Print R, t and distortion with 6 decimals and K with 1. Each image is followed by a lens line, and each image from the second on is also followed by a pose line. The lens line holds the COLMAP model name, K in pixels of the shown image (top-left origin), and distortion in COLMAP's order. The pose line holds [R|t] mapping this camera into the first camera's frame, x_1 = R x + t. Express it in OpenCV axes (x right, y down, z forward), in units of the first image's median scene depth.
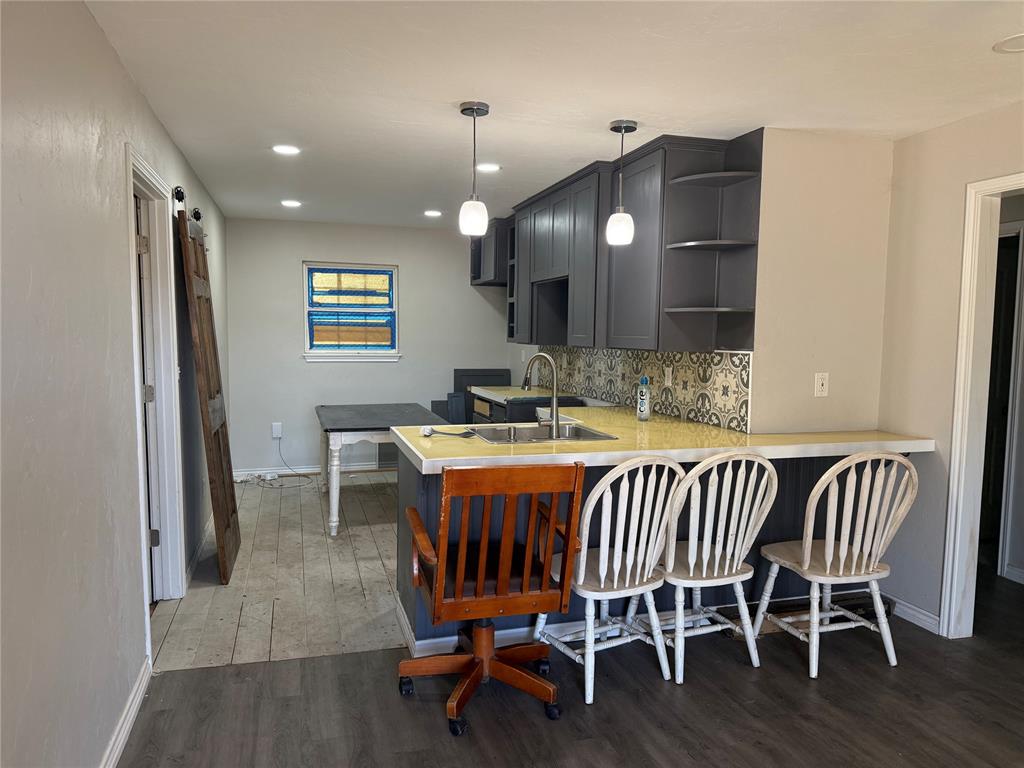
lens RADIAL K [[713.6, 0, 509.4], [0, 713.6, 386.3], [0, 0, 1]] dist [0.000011, -0.043772]
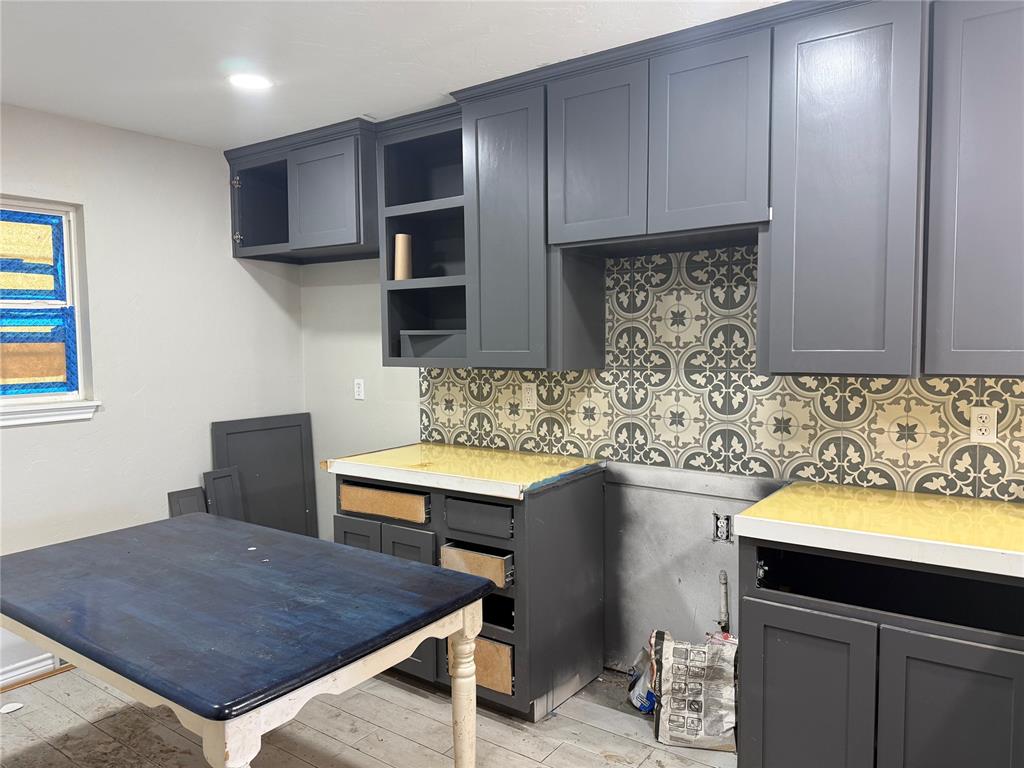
lens RADIAL K [[713.6, 0, 483.9], [0, 713.6, 386.9], [0, 0, 1]] dist [0.000011, -0.043772]
pose [[0.800498, -0.062544, 0.596063, -0.399427], [0.067230, 0.997634, 0.014391, -0.078562], [-0.595552, 0.028553, 0.802809, 0.872909]]
